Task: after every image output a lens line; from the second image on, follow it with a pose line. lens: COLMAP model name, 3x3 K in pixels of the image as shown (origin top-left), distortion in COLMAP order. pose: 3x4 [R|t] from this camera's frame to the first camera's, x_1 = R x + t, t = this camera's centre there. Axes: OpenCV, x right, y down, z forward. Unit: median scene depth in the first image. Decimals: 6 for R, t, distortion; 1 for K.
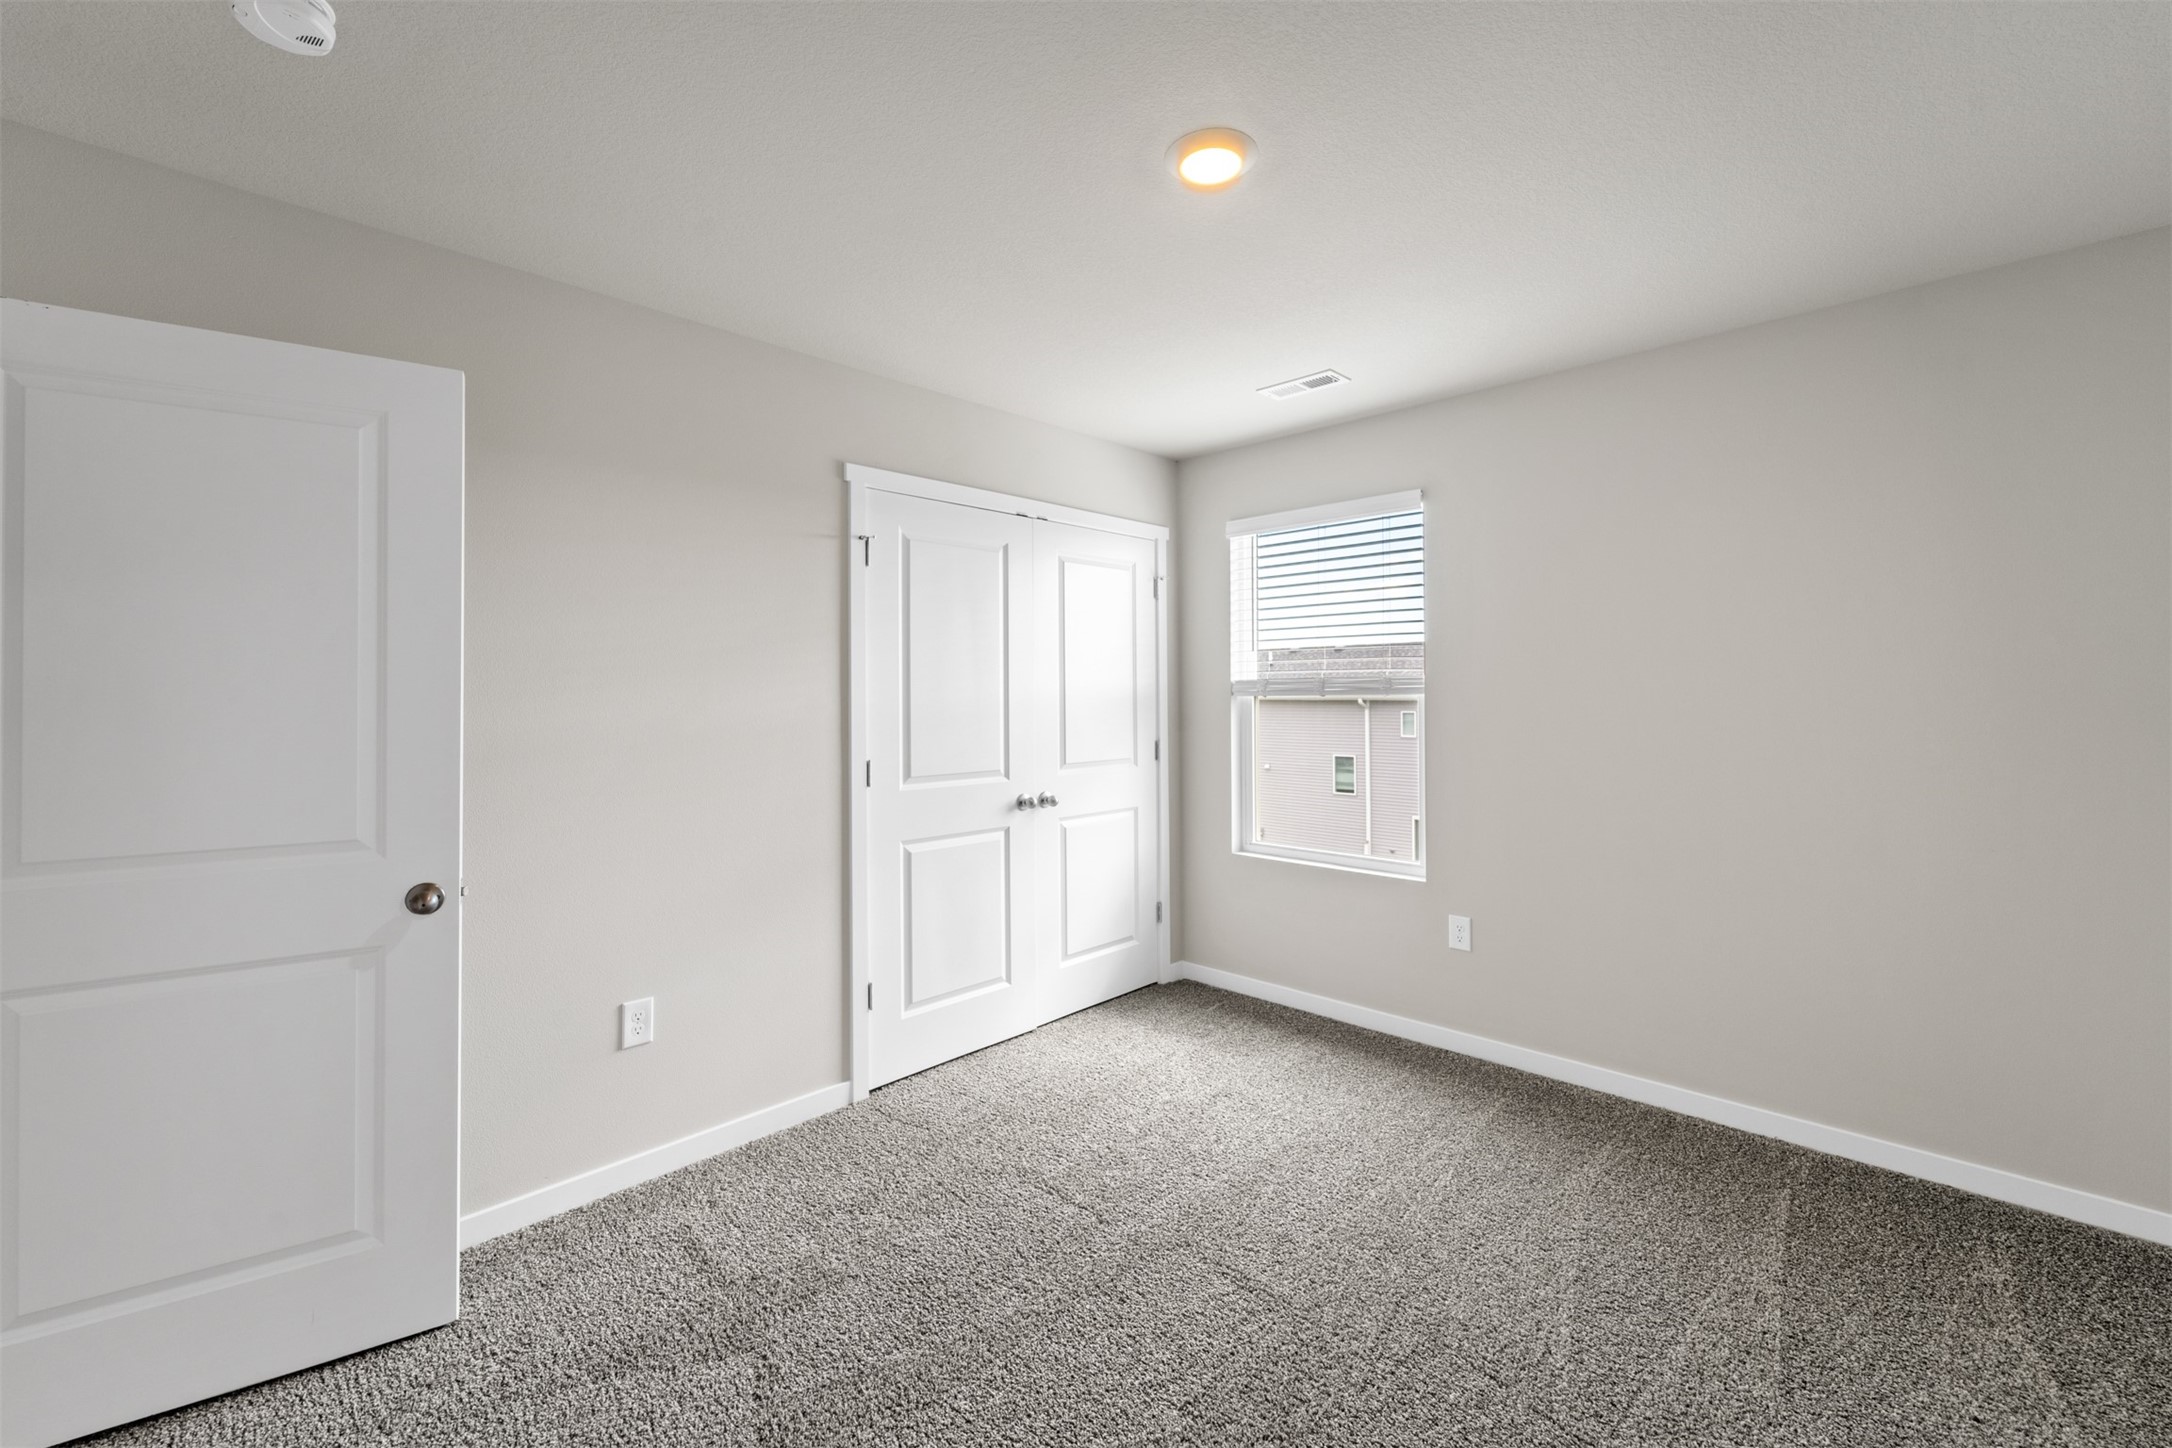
lens RADIAL K [[886.2, 0, 1084.4], [0, 886.2, 681.8], [0, 0, 1]] dist [-0.000217, -0.000861]
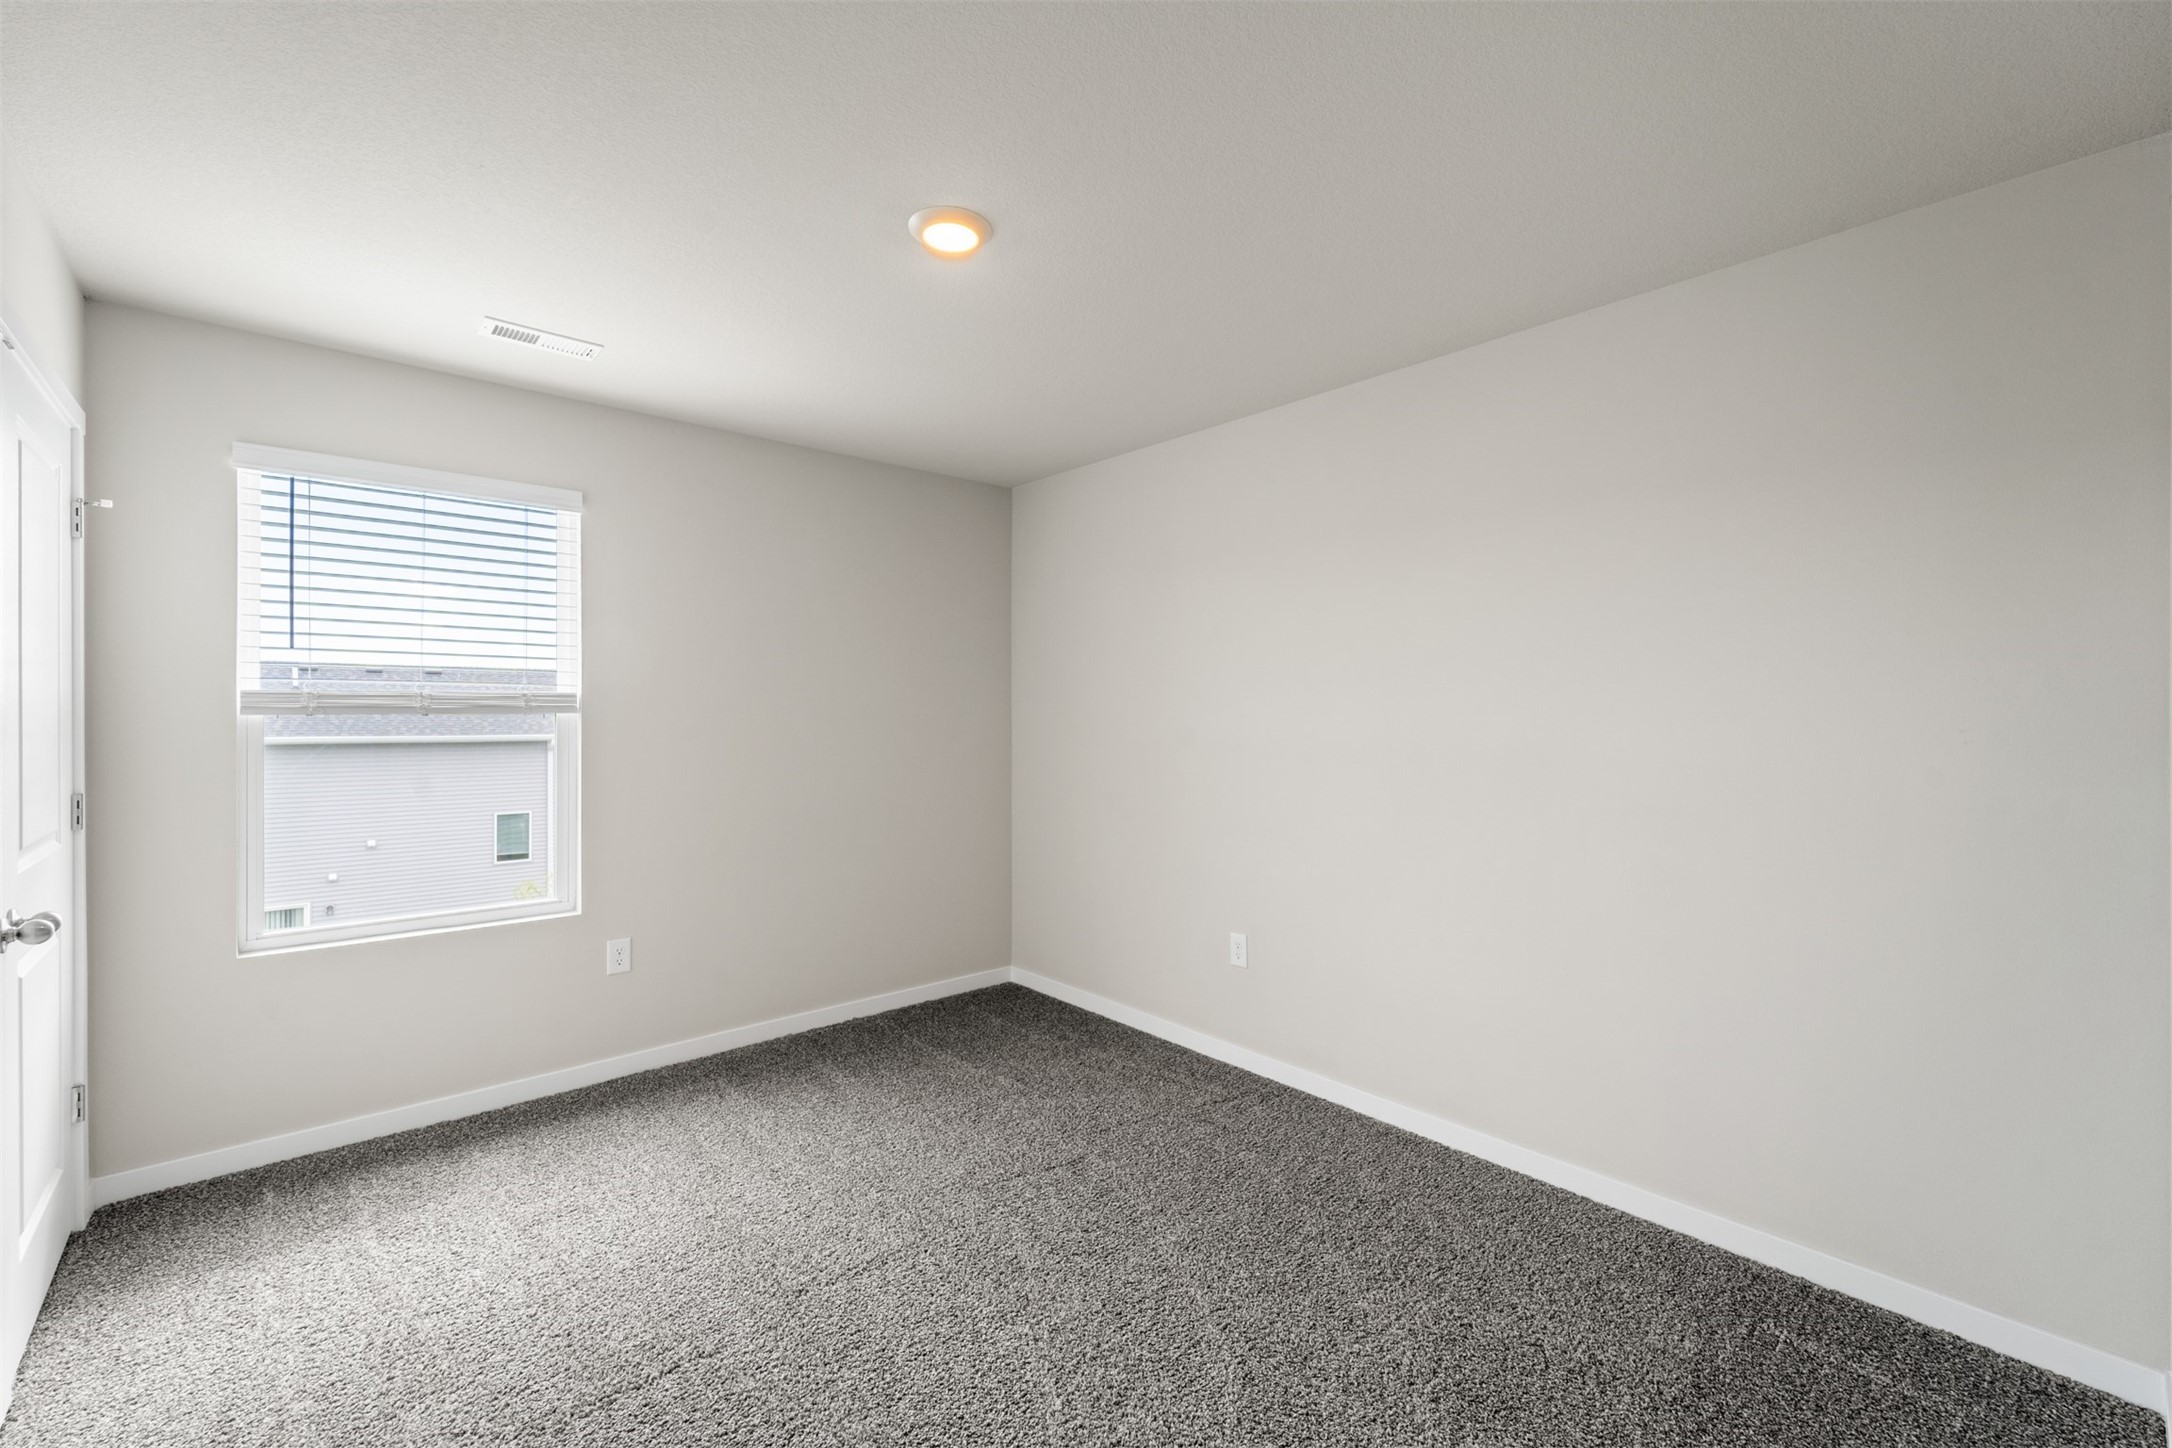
lens RADIAL K [[891.6, 0, 1098.0], [0, 891.6, 711.3], [0, 0, 1]] dist [0.003042, -0.000284]
pose [[0.070964, 0.006514, 0.997458, -0.514584], [-0.014901, 0.999874, -0.005469, 0.008732], [-0.997368, -0.014475, 0.071052, 0.390679]]
